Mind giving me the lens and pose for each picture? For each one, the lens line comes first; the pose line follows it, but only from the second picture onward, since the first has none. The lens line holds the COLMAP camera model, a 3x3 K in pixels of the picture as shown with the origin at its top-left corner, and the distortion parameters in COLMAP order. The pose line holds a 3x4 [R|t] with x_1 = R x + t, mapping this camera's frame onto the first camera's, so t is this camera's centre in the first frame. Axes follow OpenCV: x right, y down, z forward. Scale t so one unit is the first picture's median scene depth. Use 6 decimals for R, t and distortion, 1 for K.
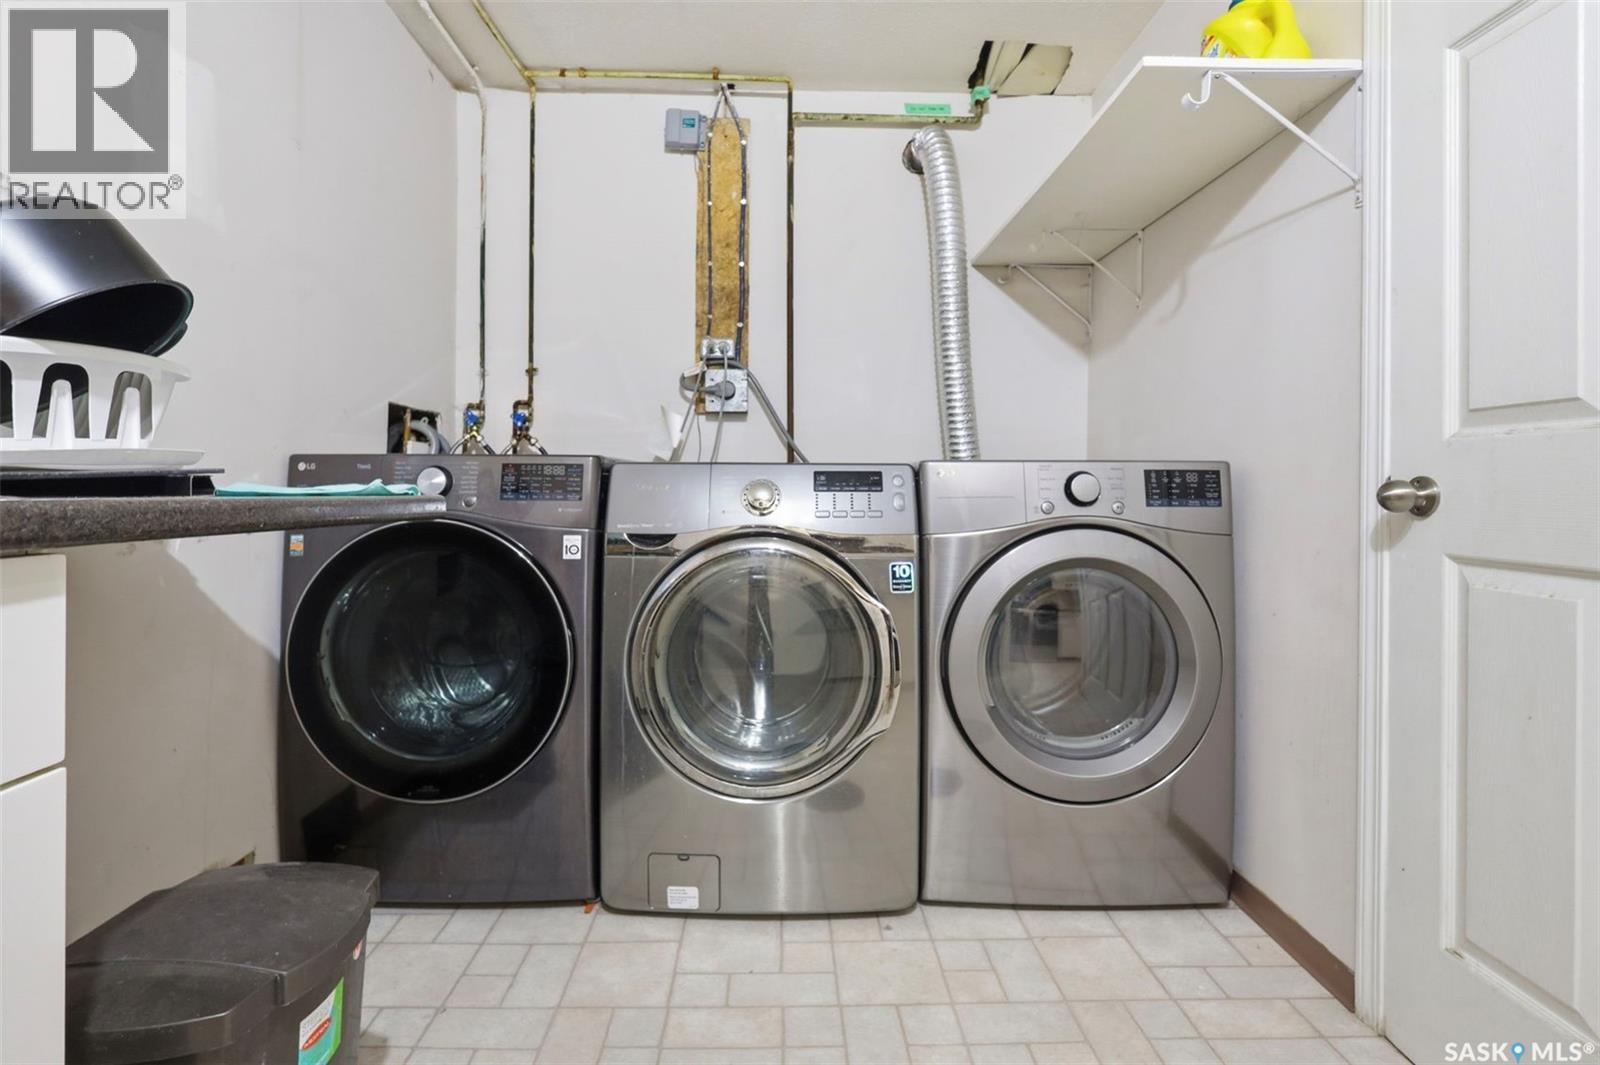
lens RADIAL K [[790.1, 0, 798.3], [0, 790.1, 479.5], [0, 0, 1]] dist [-0.001439, -0.000771]
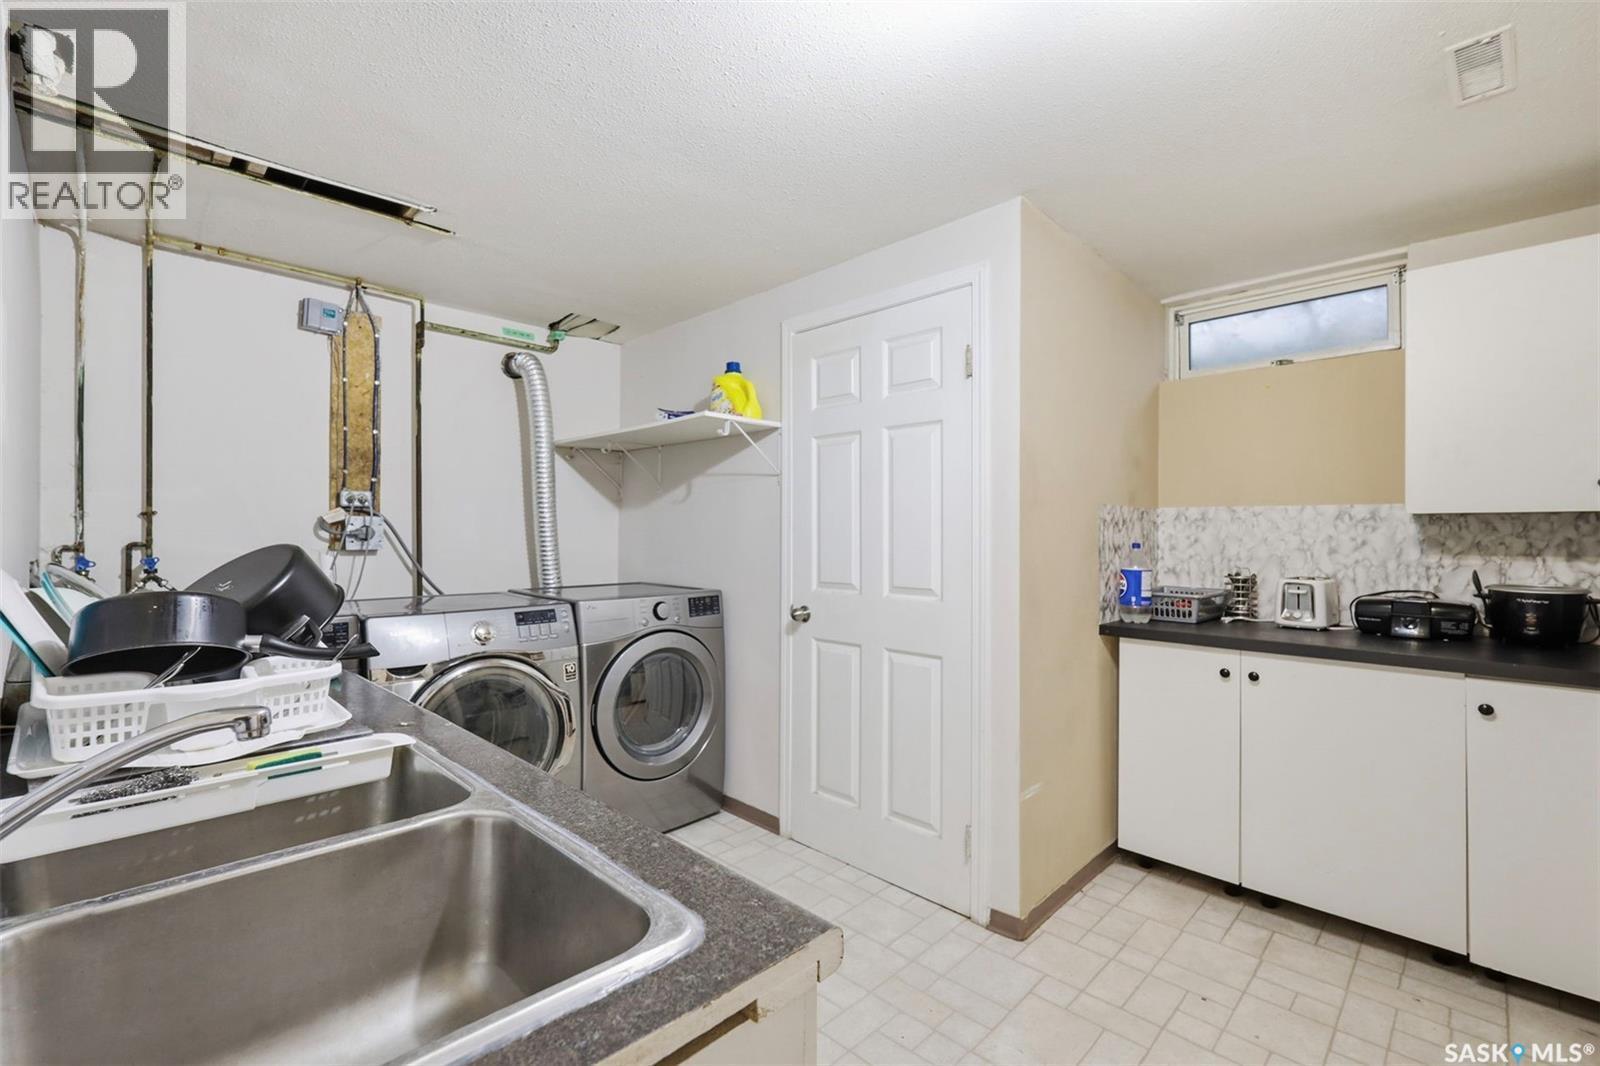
lens RADIAL K [[697.0, 0, 803.9], [0, 697.0, 529.6], [0, 0, 1]] dist [-0.001065, -0.000478]
pose [[0.720093, 0.000917, 0.693877, -0.354760], [0.000069, 0.999999, -0.001393, -0.116148], [-0.693878, 0.001051, 0.720092, -0.279950]]
